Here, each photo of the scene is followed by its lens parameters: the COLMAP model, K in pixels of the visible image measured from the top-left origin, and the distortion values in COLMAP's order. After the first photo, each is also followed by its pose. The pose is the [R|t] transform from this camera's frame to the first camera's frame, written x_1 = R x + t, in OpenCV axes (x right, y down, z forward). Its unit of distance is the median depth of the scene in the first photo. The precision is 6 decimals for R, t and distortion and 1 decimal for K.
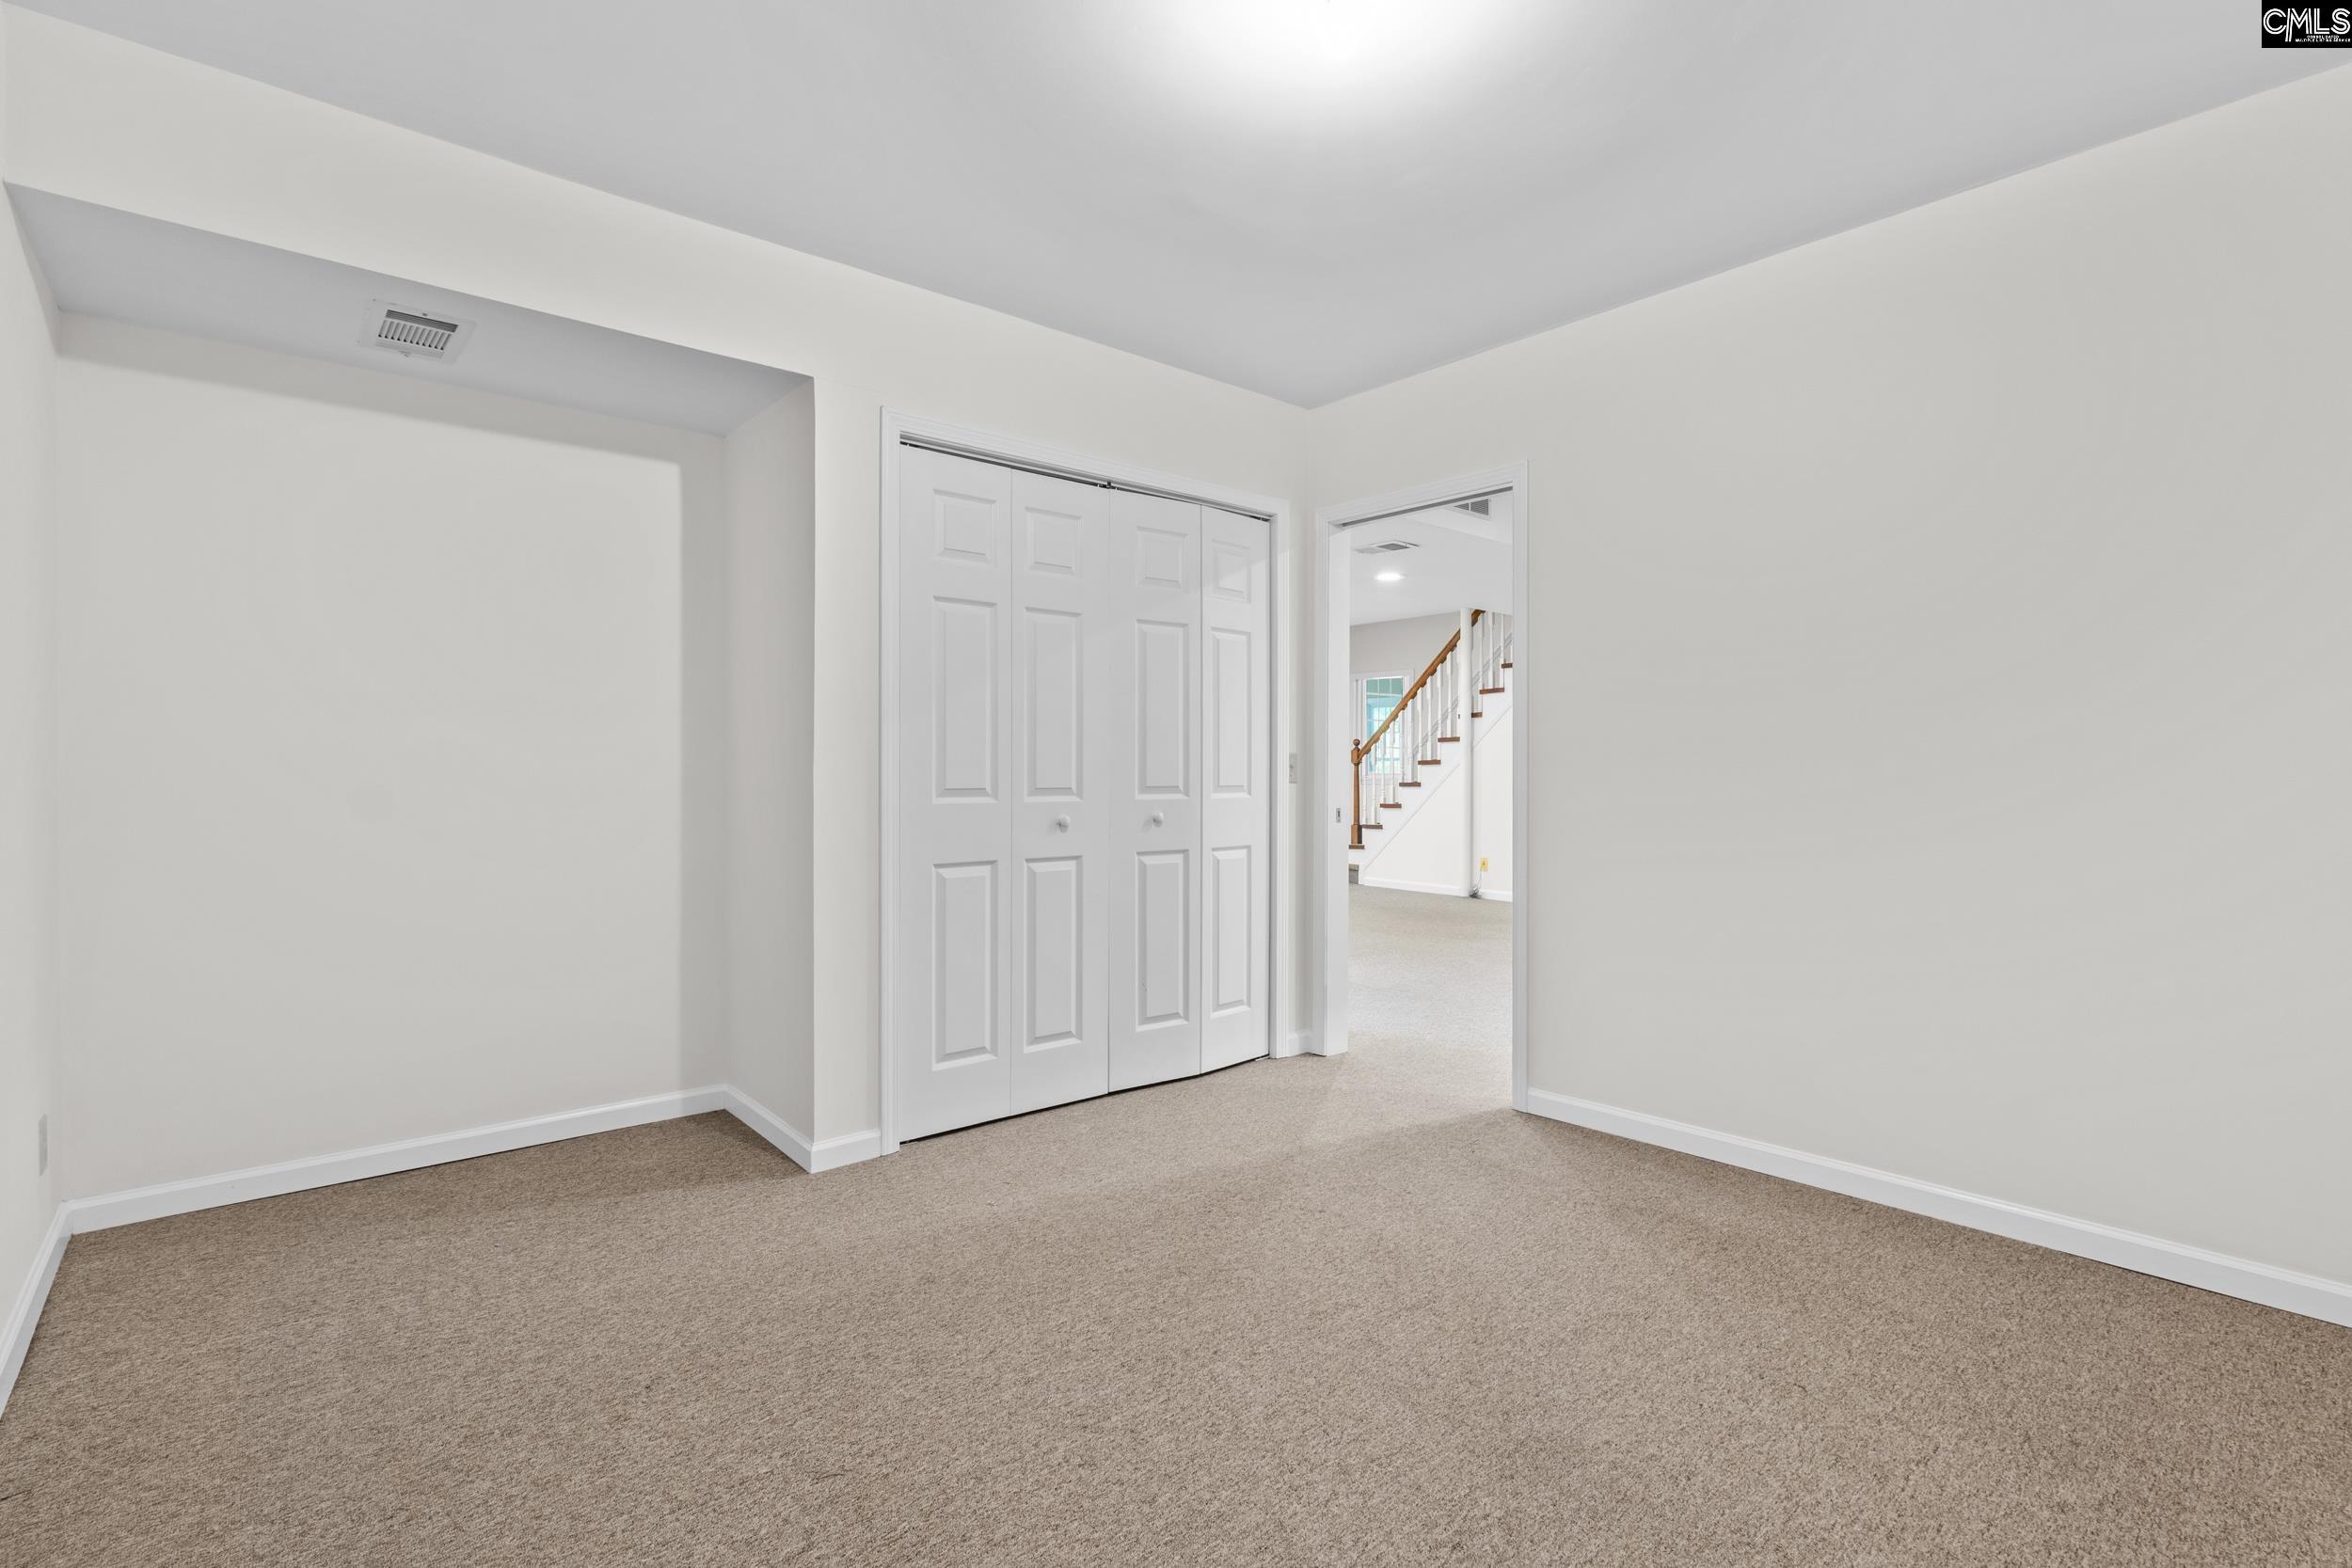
lens RADIAL K [[1090.8, 0, 1179.9], [0, 1090.8, 782.0], [0, 0, 1]] dist [-0.006829, 0.000650]
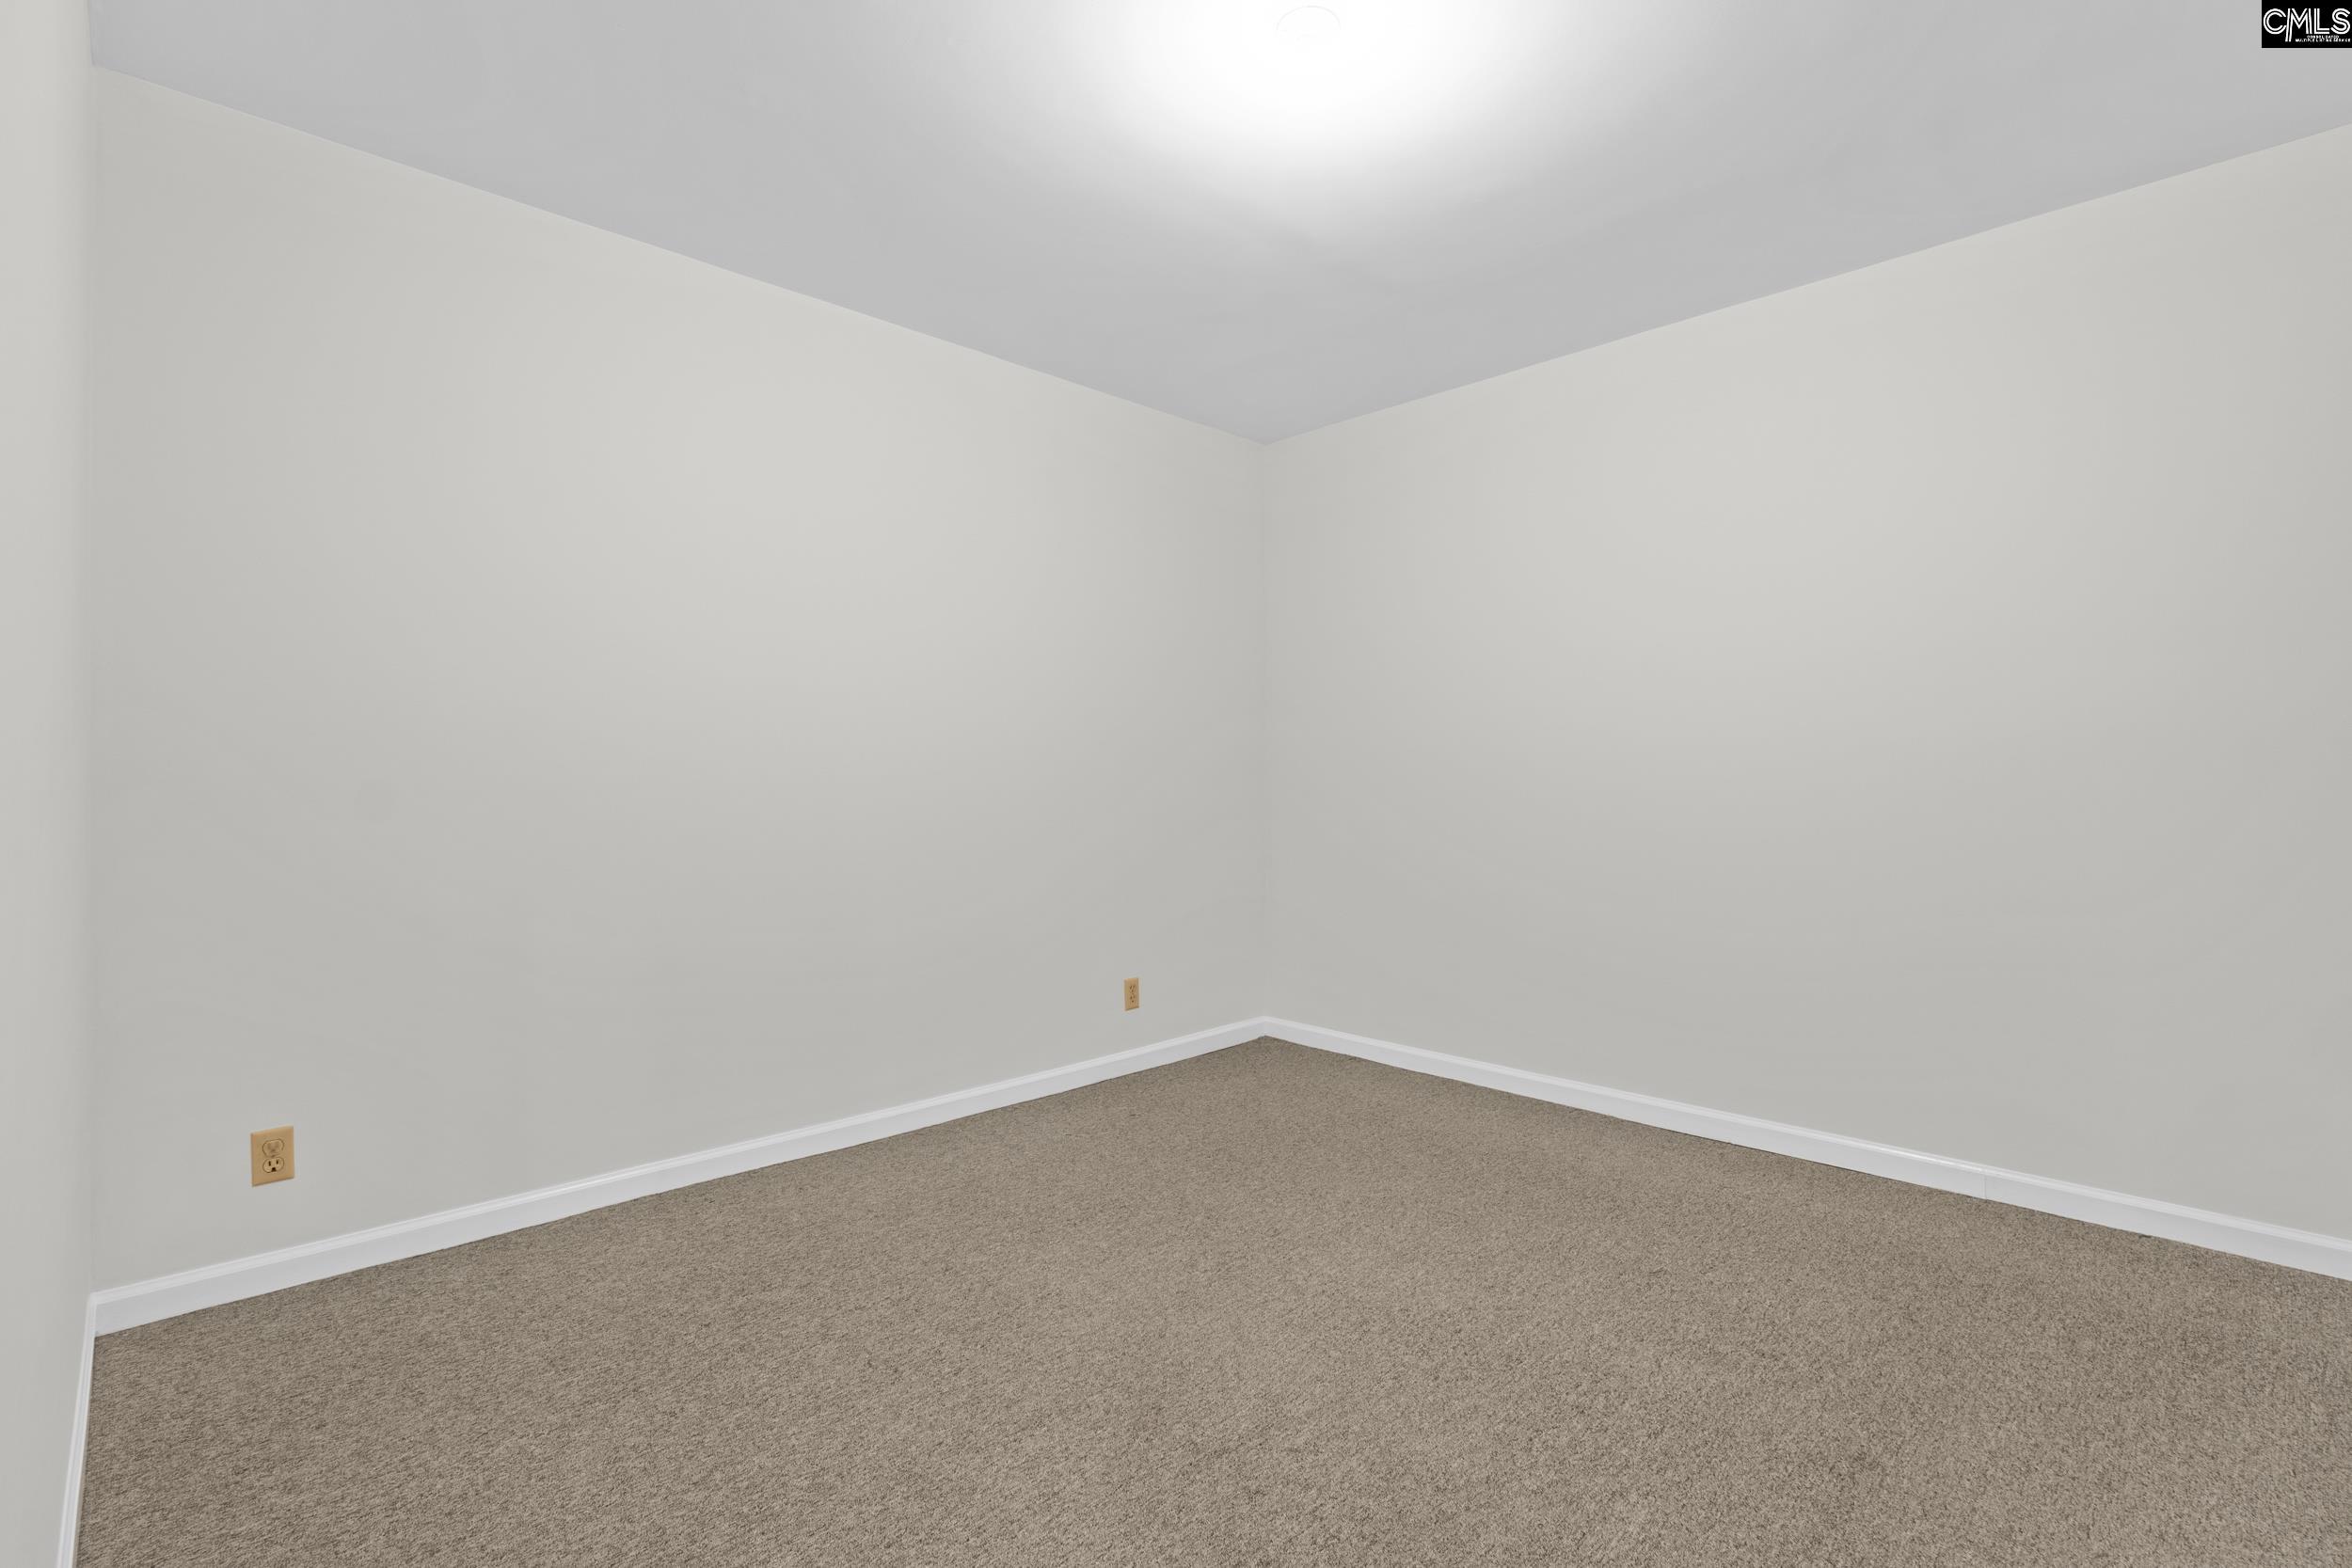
lens RADIAL K [[1090.8, 0, 1175.9], [0, 1090.8, 778.4], [0, 0, 1]] dist [-0.006829, 0.000650]
pose [[-0.998296, 0.000274, -0.058354, 0.307557], [-0.000062, 0.999983, 0.005754, -0.011689], [0.058355, 0.005748, -0.998279, 1.877767]]
